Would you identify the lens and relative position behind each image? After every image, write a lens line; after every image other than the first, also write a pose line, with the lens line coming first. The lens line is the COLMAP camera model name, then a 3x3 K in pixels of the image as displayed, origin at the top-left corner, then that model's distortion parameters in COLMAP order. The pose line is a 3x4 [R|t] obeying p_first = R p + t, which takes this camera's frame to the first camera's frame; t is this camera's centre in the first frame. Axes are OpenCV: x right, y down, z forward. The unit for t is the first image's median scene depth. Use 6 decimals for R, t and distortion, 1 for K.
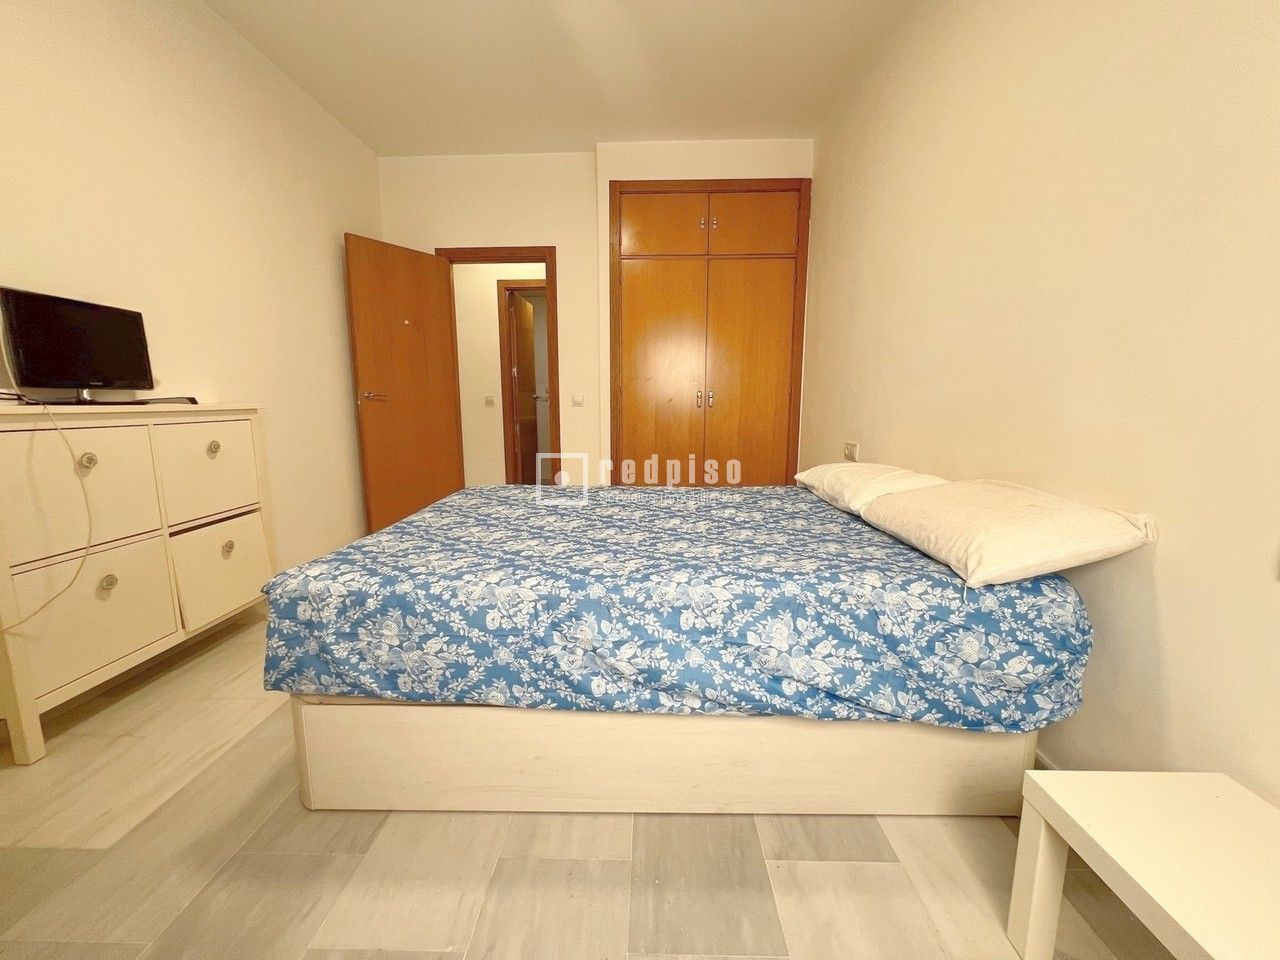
lens RADIAL K [[515.6, 0, 637.1], [0, 515.6, 479.1], [0, 0, 1]] dist [-0.003891, 0.001197]
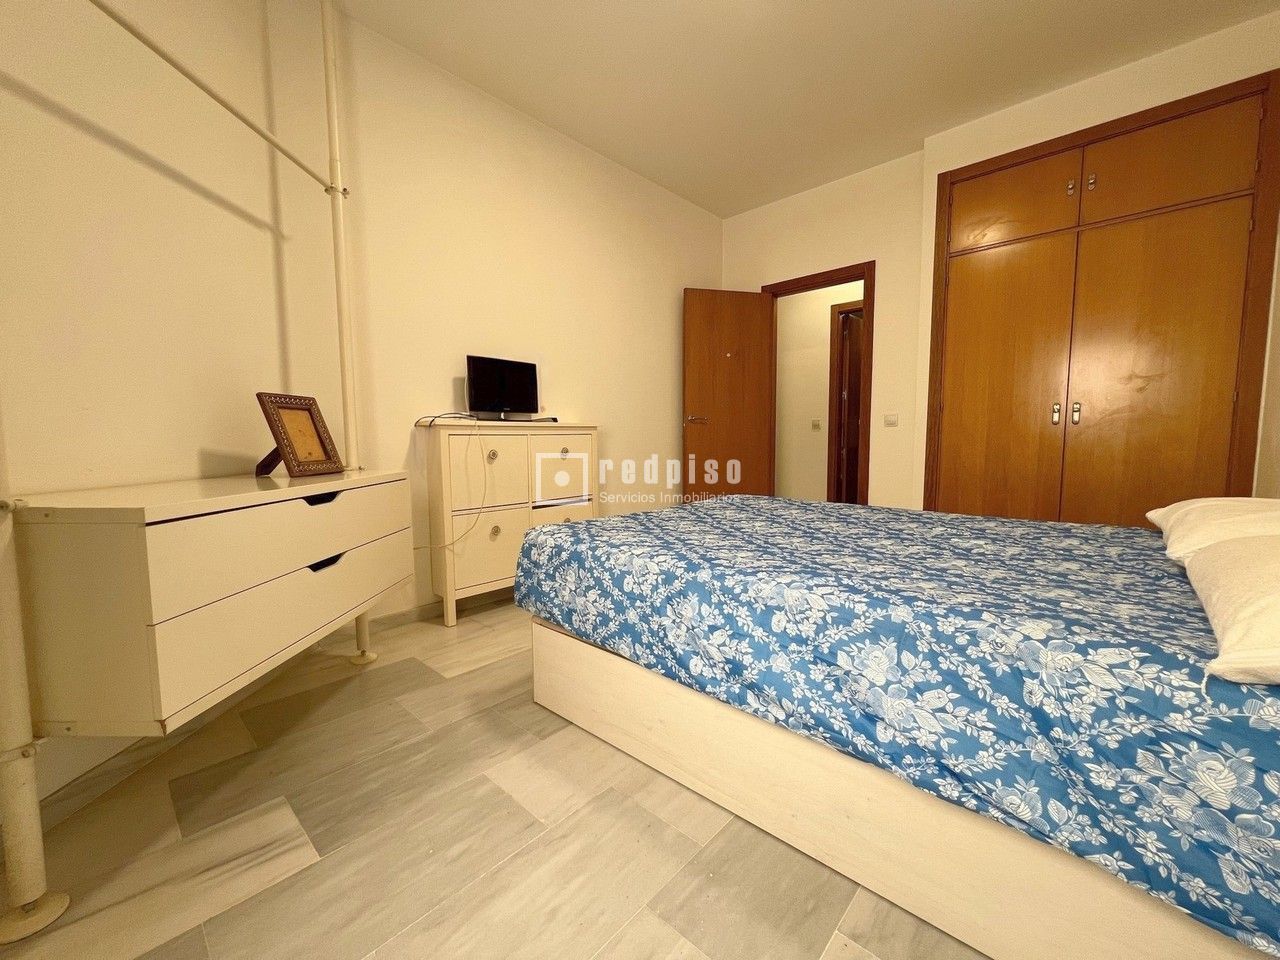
lens RADIAL K [[515.6, 0, 636.0], [0, 515.6, 477.2], [0, 0, 1]] dist [-0.003891, 0.001197]
pose [[0.748256, 0.049996, -0.661523, 0.512734], [-0.094418, 0.995031, -0.031597, 0.062676], [0.656656, 0.086103, 0.749259, 0.093910]]
